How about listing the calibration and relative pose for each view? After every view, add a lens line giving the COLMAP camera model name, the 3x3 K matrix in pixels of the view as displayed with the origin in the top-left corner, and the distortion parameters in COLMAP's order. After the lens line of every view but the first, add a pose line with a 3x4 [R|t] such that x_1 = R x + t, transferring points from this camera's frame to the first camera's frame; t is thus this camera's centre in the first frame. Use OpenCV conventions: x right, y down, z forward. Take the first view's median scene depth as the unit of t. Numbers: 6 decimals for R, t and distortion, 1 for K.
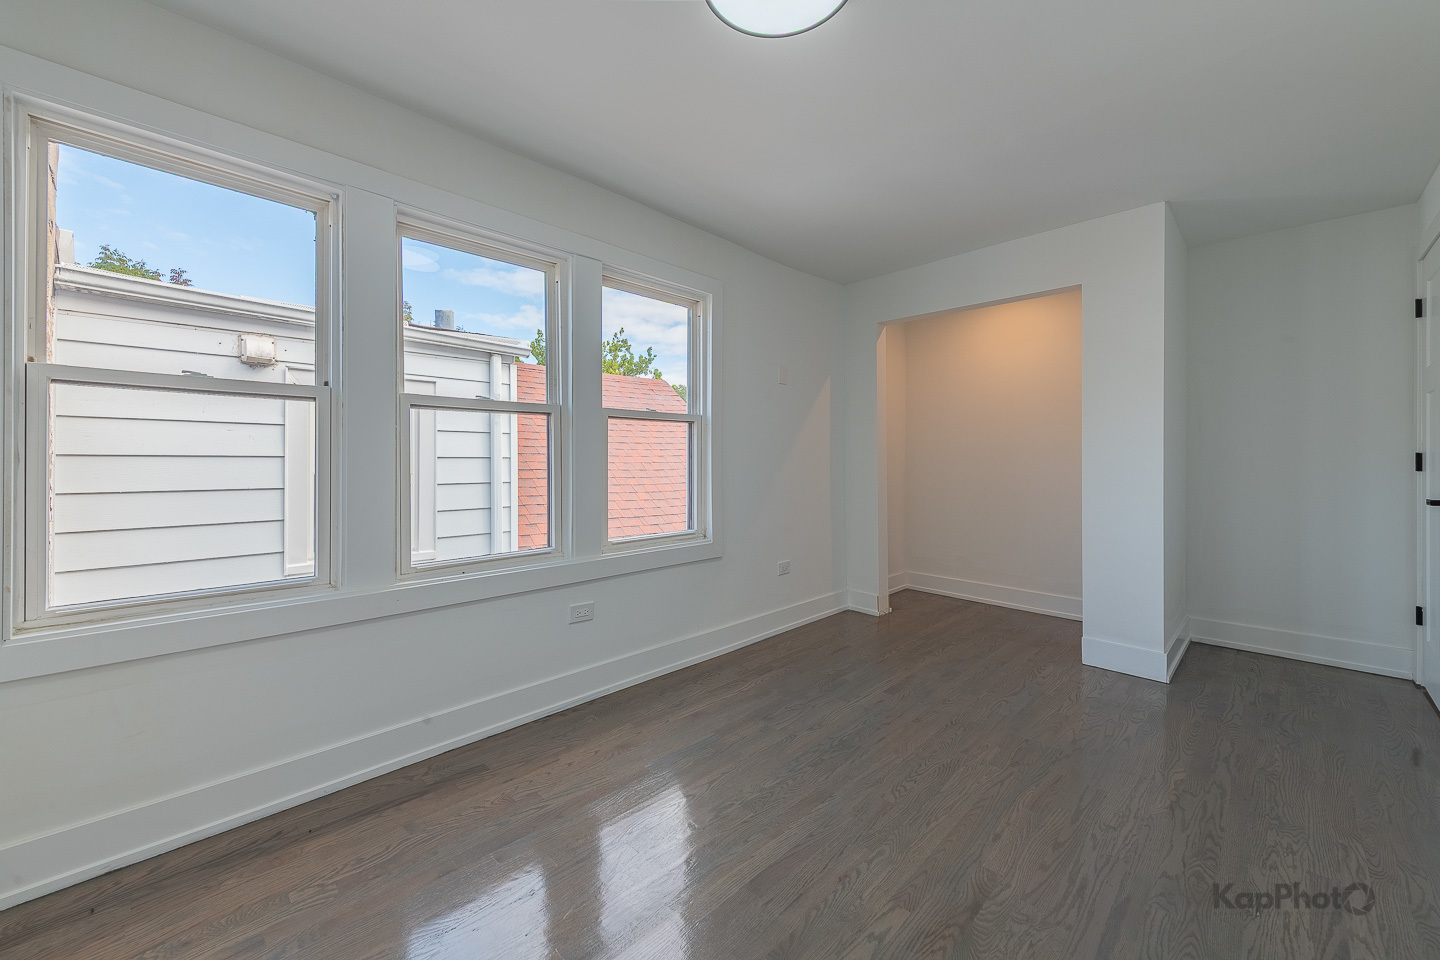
lens RADIAL K [[572.1, 0, 710.0], [0, 572.1, 483.6], [0, 0, 1]] dist [0.012277, -0.001226]
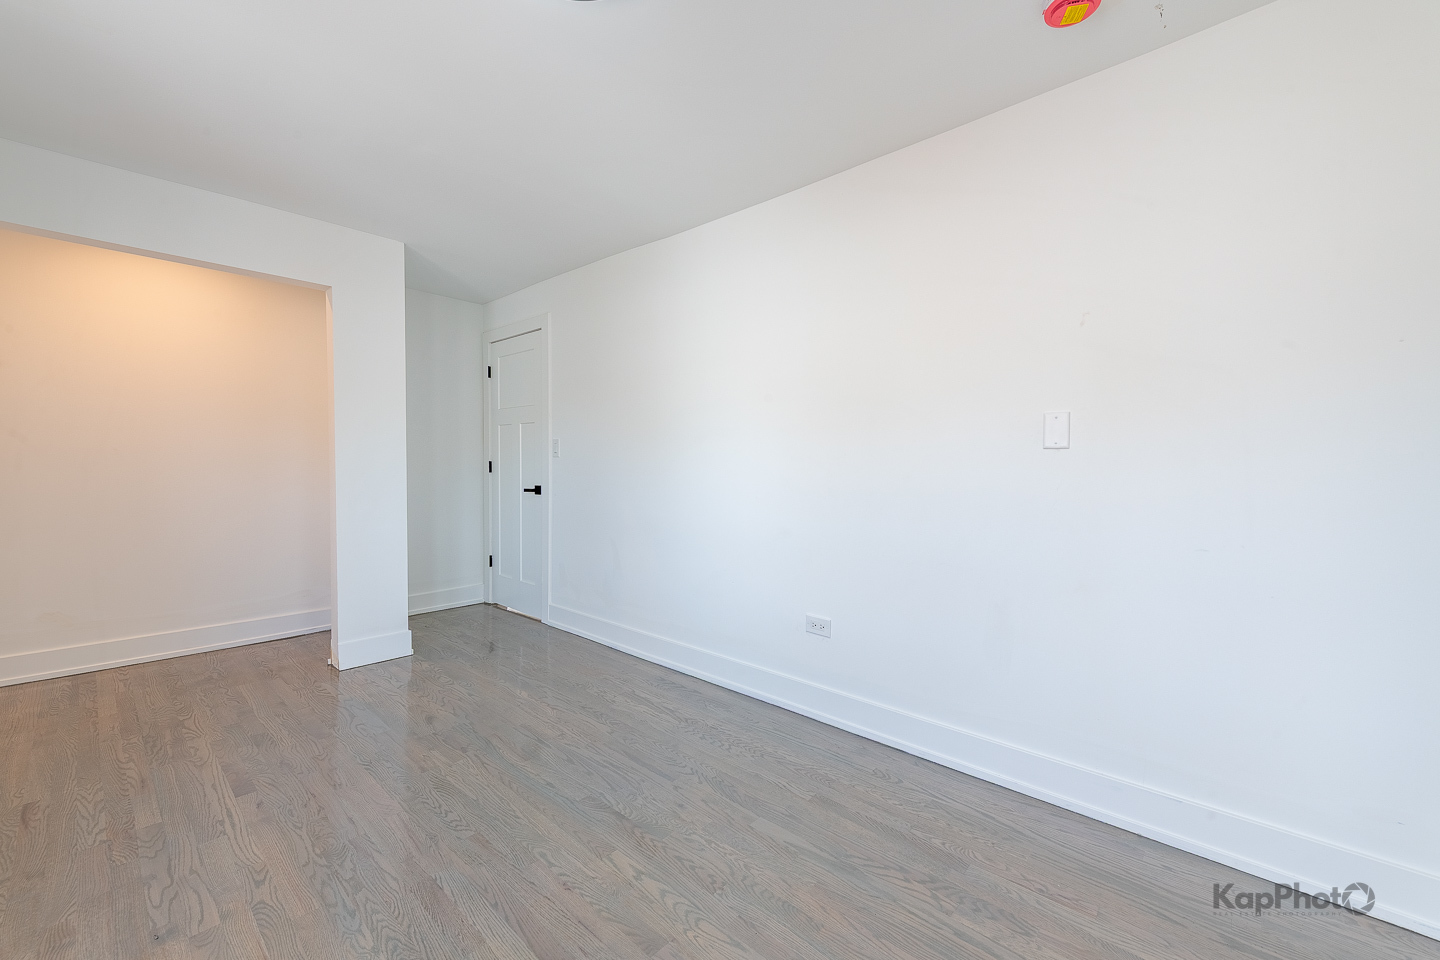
lens RADIAL K [[572.1, 0, 704.9], [0, 572.1, 470.9], [0, 0, 1]] dist [0.012277, -0.001226]
pose [[-0.034404, -0.017510, 0.999255, -0.472149], [0.040707, 0.998992, 0.018907, -0.040507], [-0.998579, 0.041328, -0.033657, 0.449235]]
